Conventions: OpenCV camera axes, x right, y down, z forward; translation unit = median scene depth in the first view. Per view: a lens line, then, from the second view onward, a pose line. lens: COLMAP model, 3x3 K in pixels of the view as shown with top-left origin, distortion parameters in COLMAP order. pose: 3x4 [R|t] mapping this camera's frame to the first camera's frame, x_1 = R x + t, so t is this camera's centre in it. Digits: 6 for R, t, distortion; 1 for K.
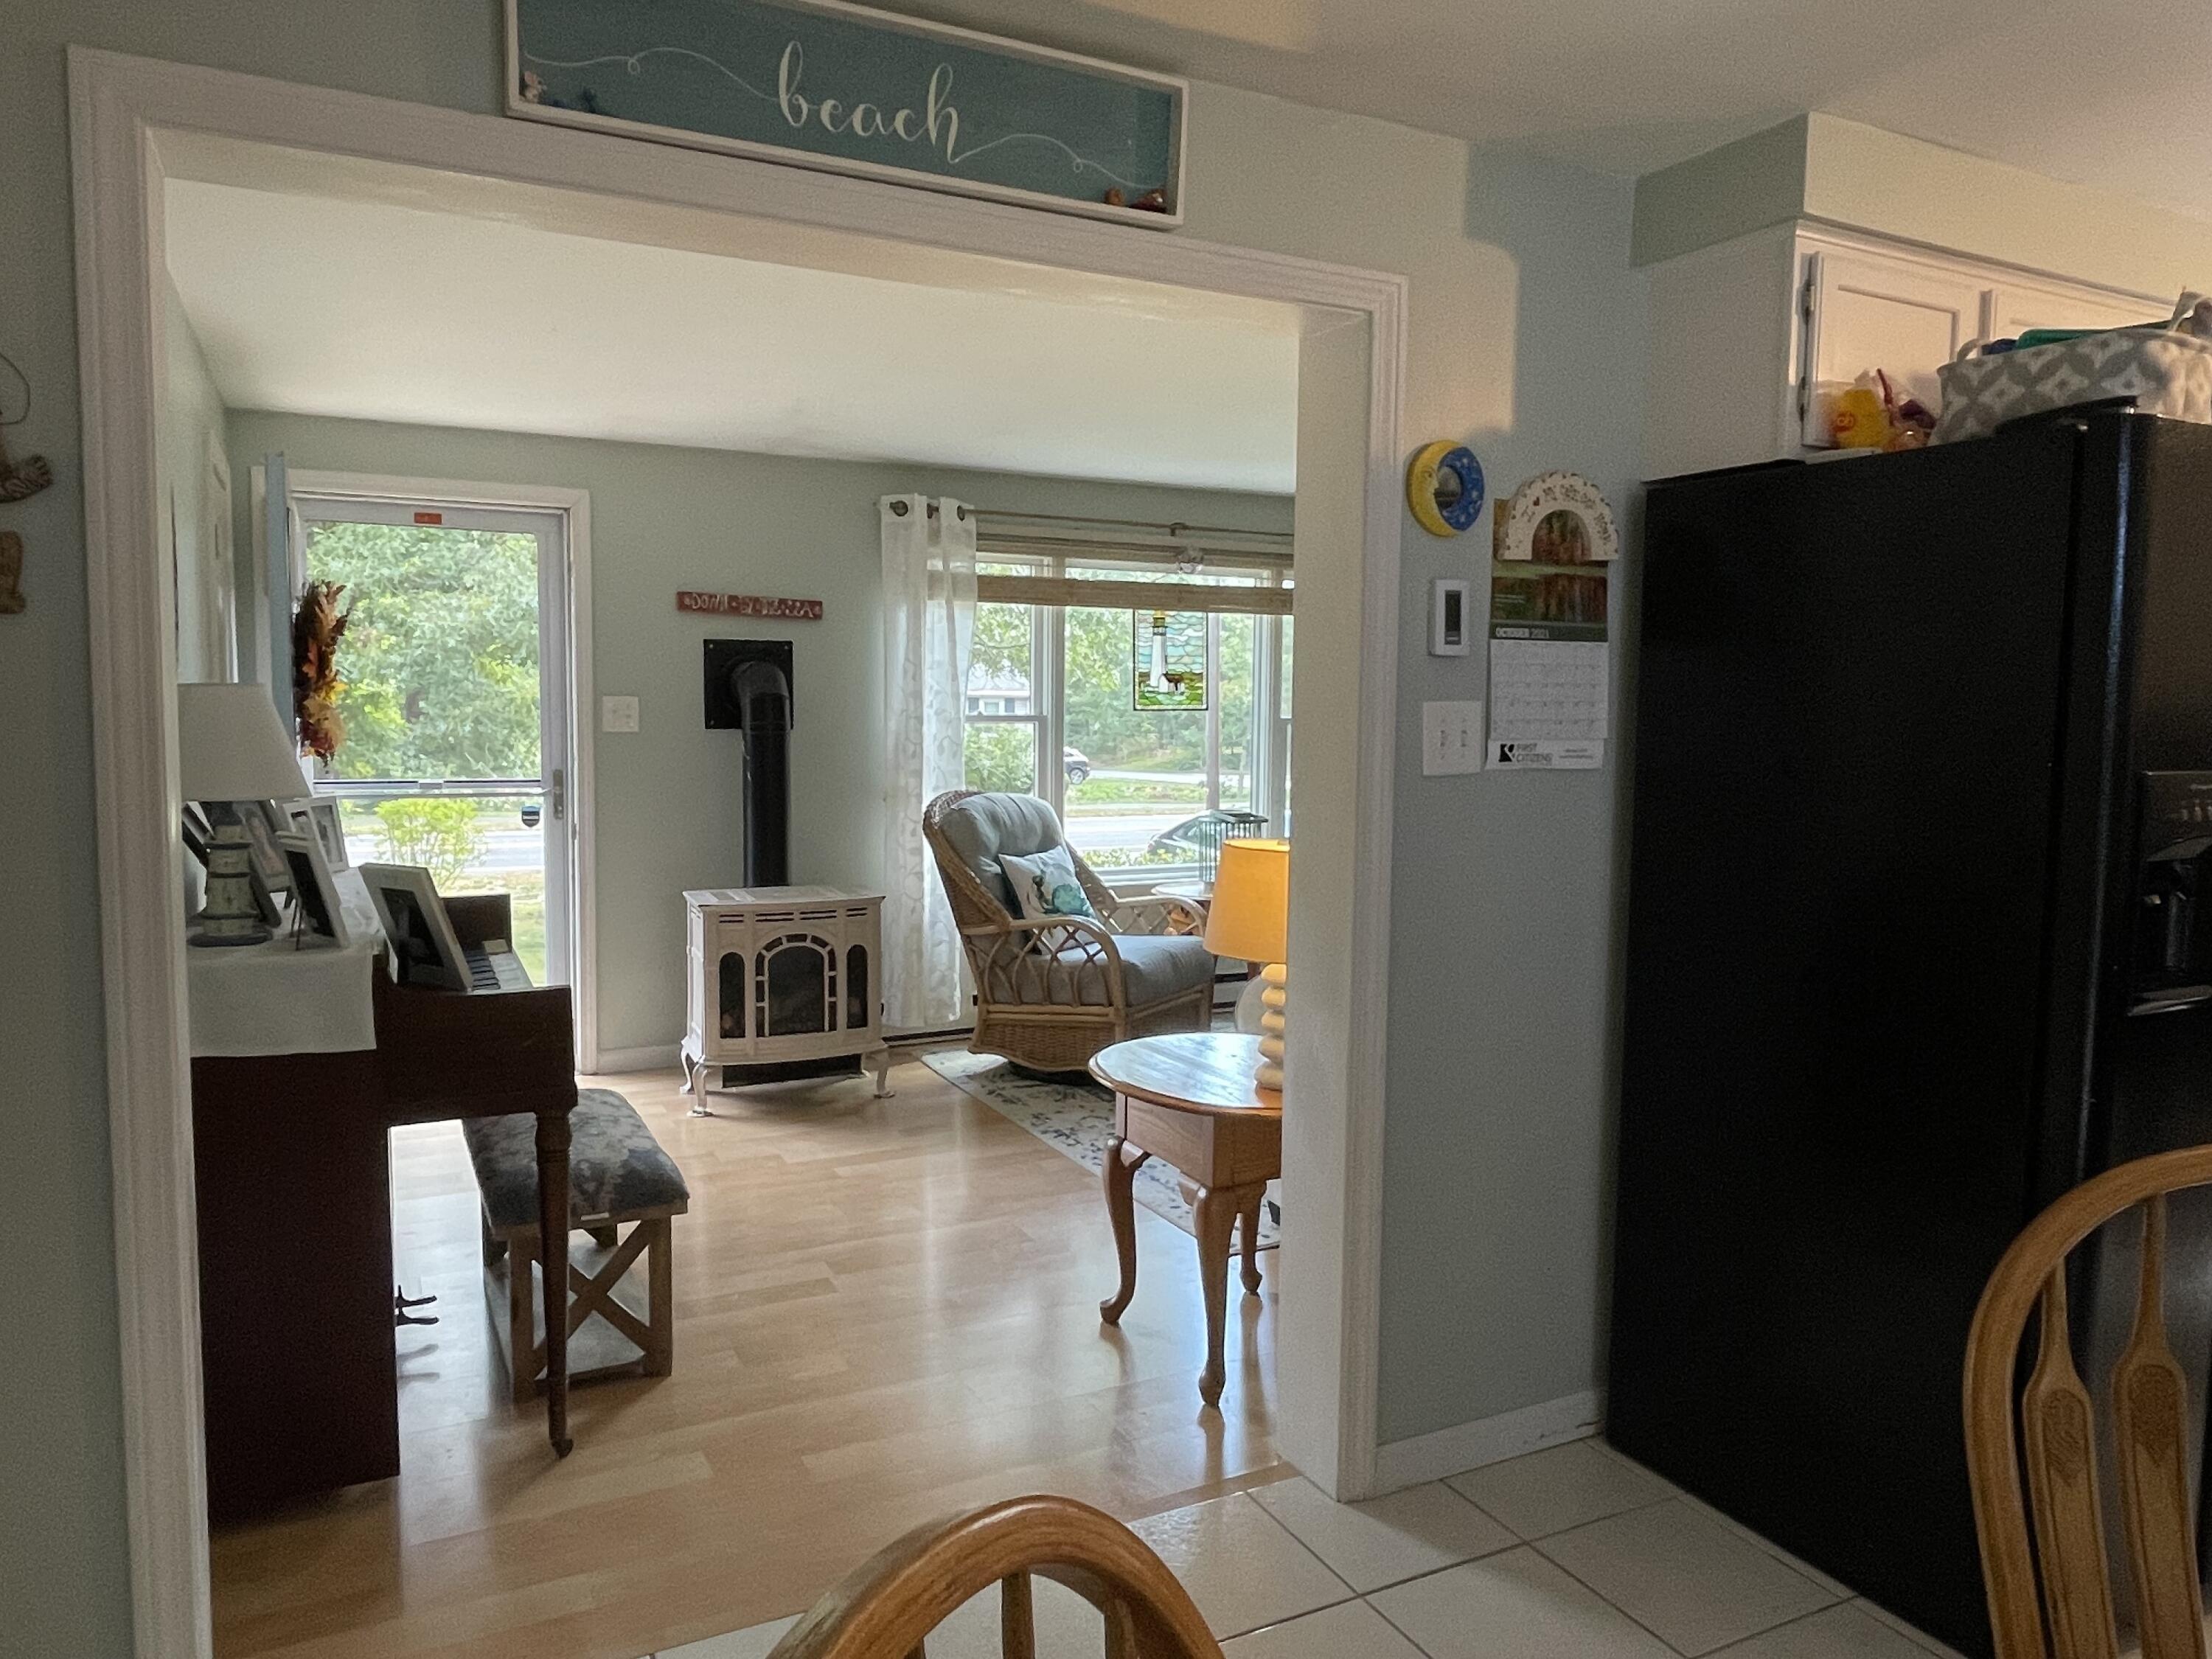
lens RADIAL K [[1493.4, 0, 1098.4], [0, 1493.4, 822.0], [0, 0, 1]] dist [-0.006251, 0.000435]
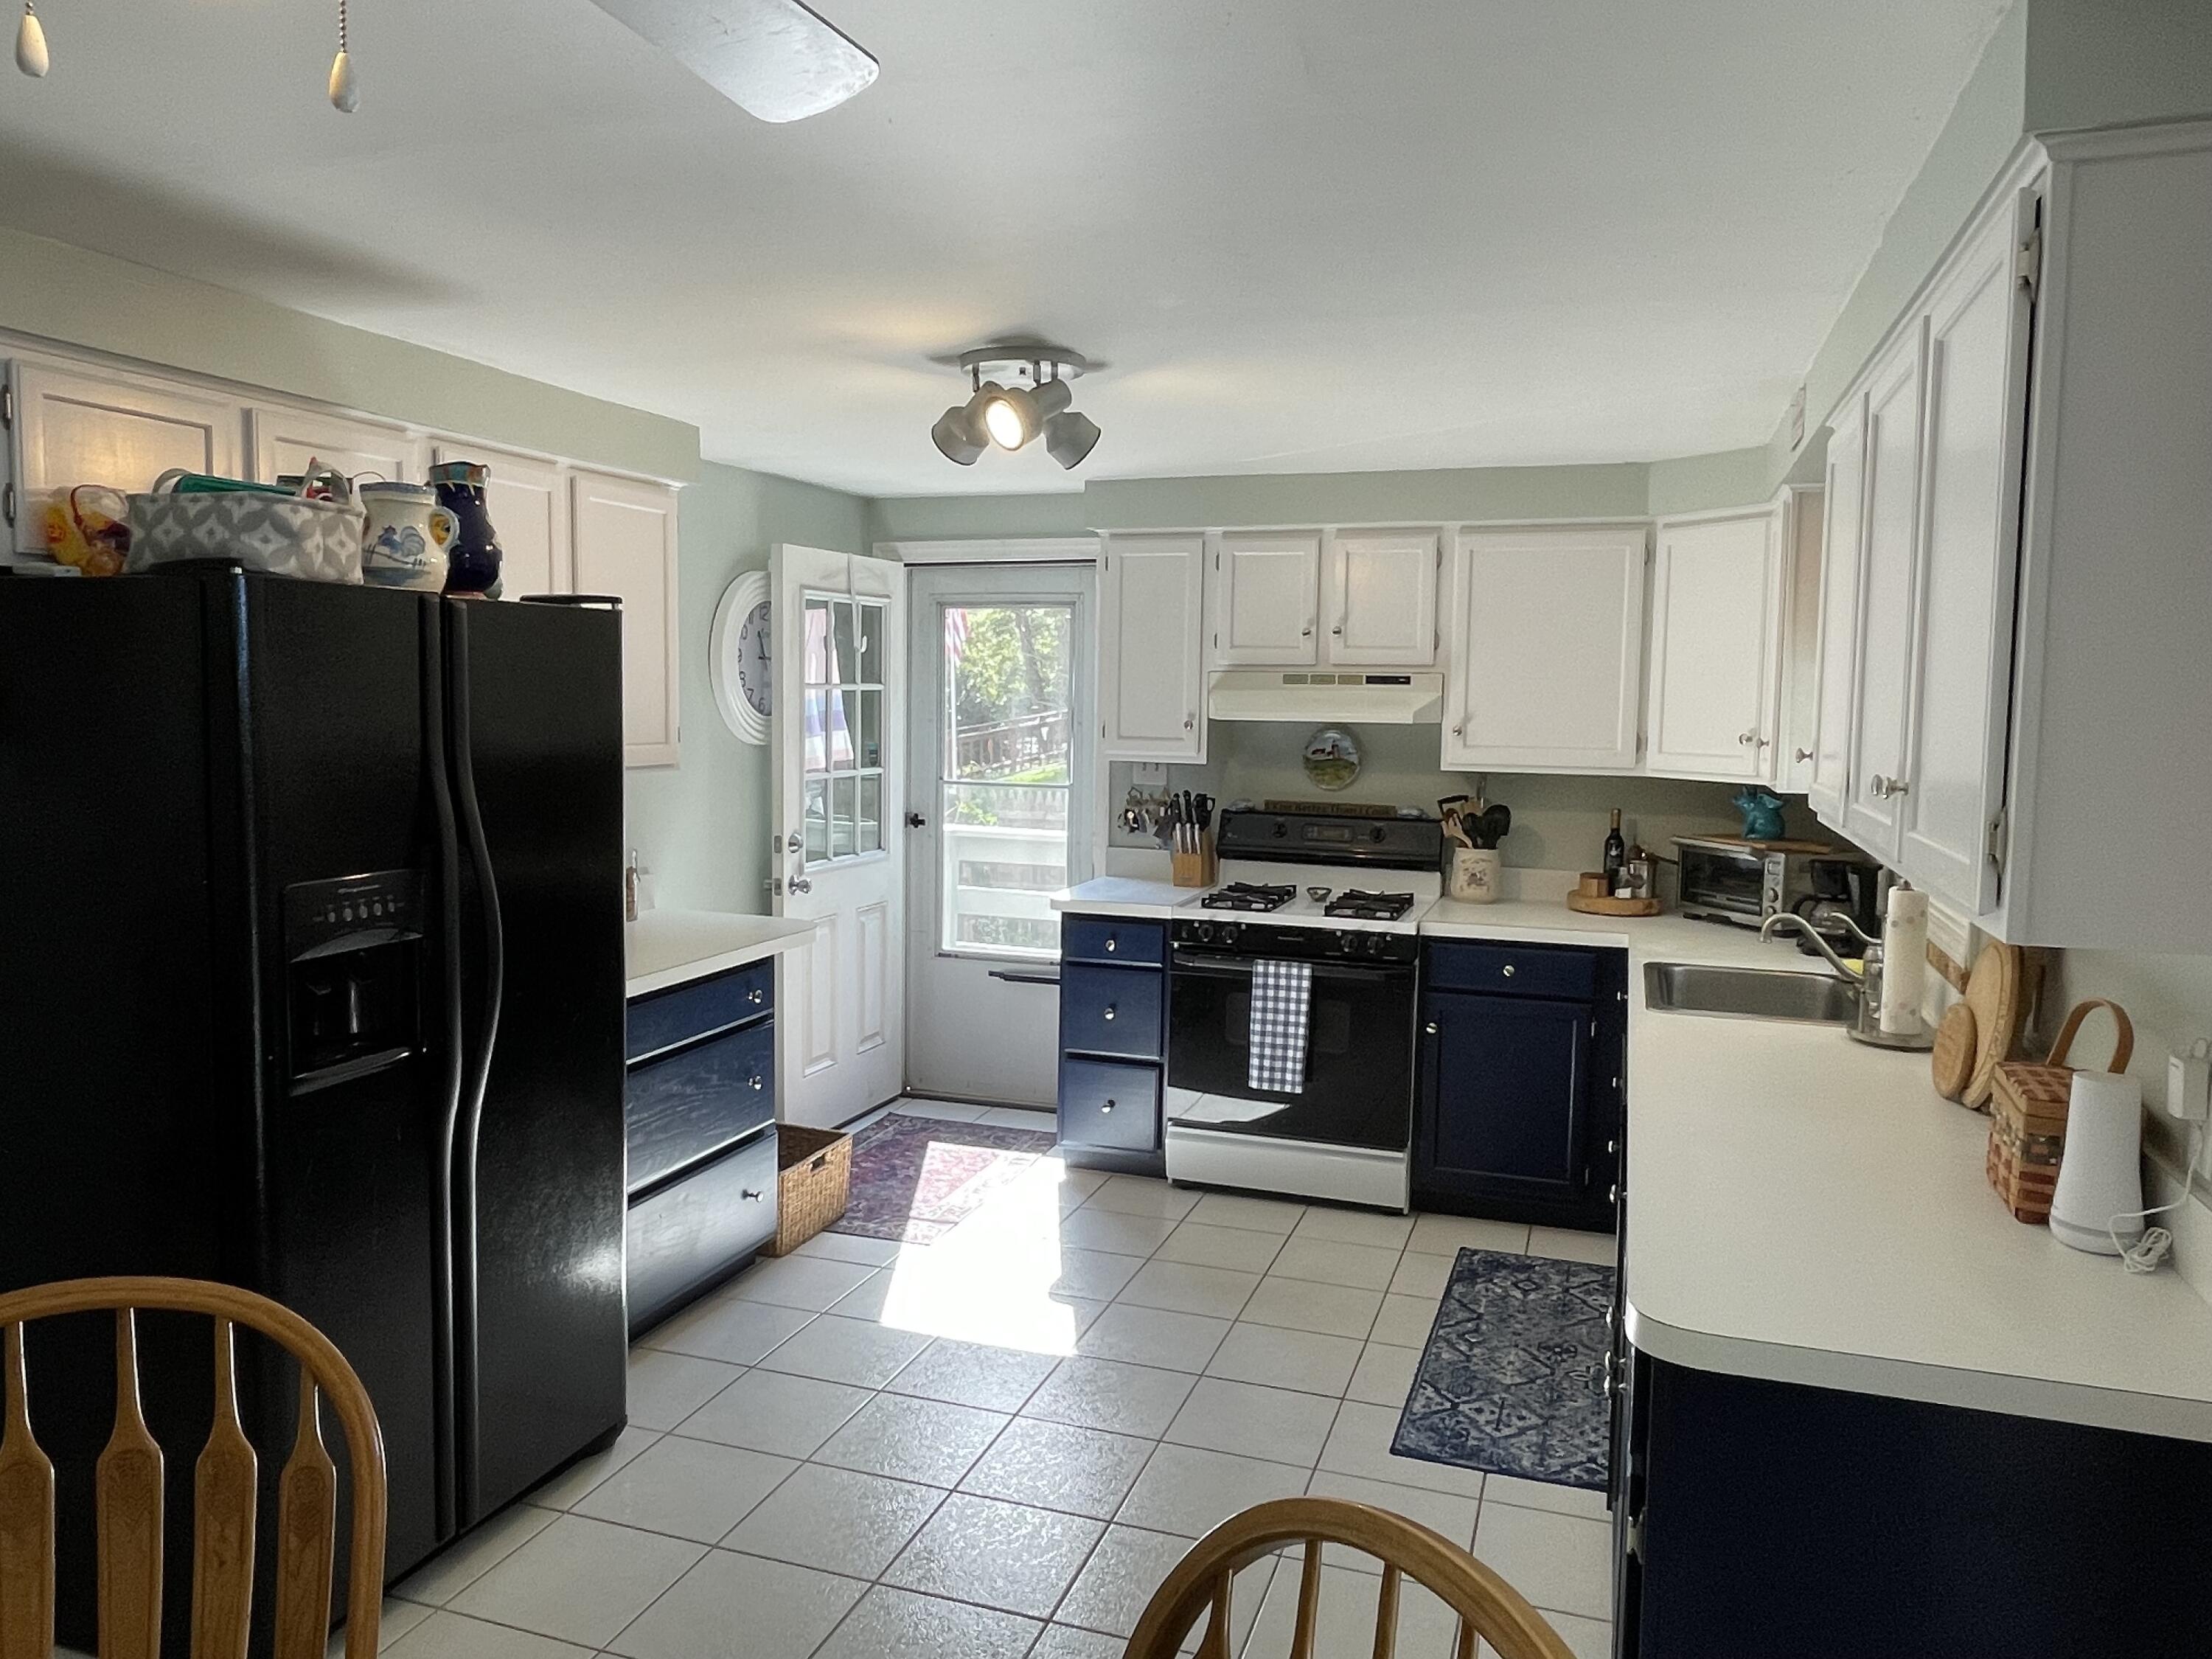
lens RADIAL K [[1528.1, 0, 1101.6], [0, 1528.1, 823.9], [0, 0, 1]] dist [0.001455, -0.000704]
pose [[0.713728, -0.059576, 0.697885, 0.120491], [0.045411, 0.998216, 0.038773, -0.035409], [-0.698949, 0.004018, 0.715160, -0.102497]]
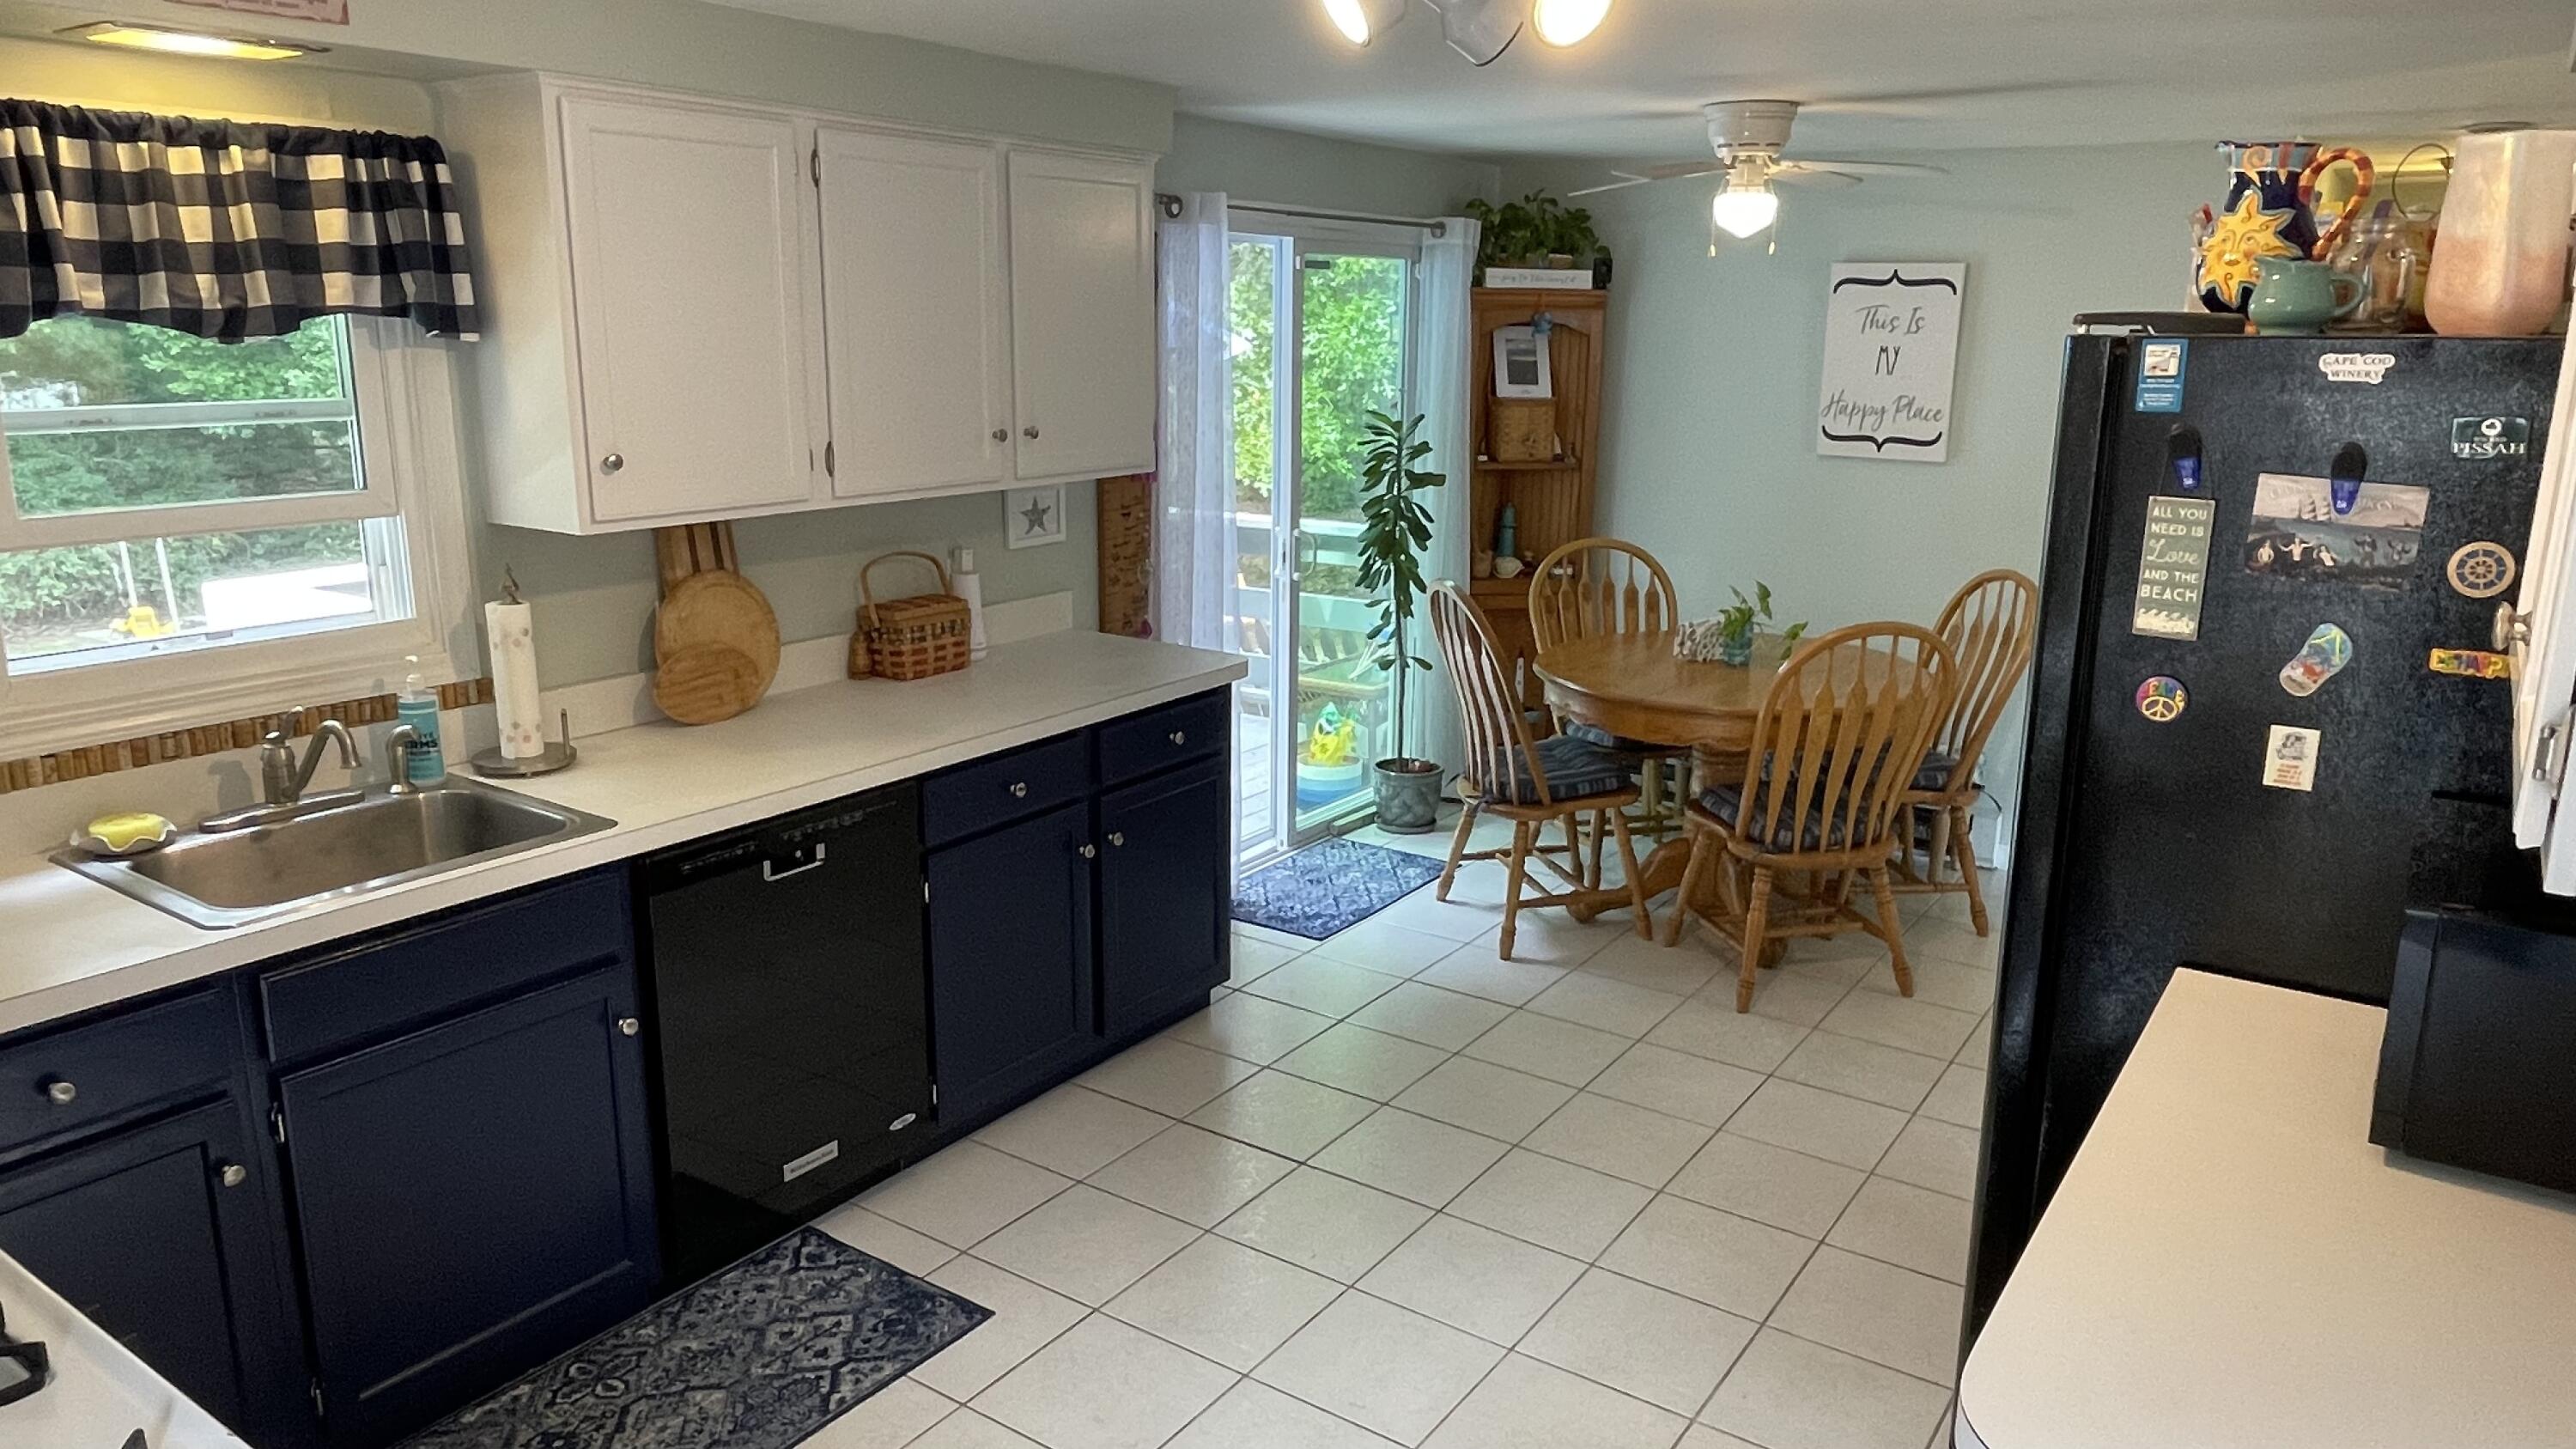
lens RADIAL K [[1685.1, 0, 1292.4], [0, 1685.1, 724.3], [0, 0, 1]] dist [0.000923, 0.002942]
pose [[-0.876071, 0.097105, -0.472302, 0.765312], [-0.056477, 0.952105, 0.300511, -0.124969], [0.478862, 0.289943, -0.828628, 0.707423]]
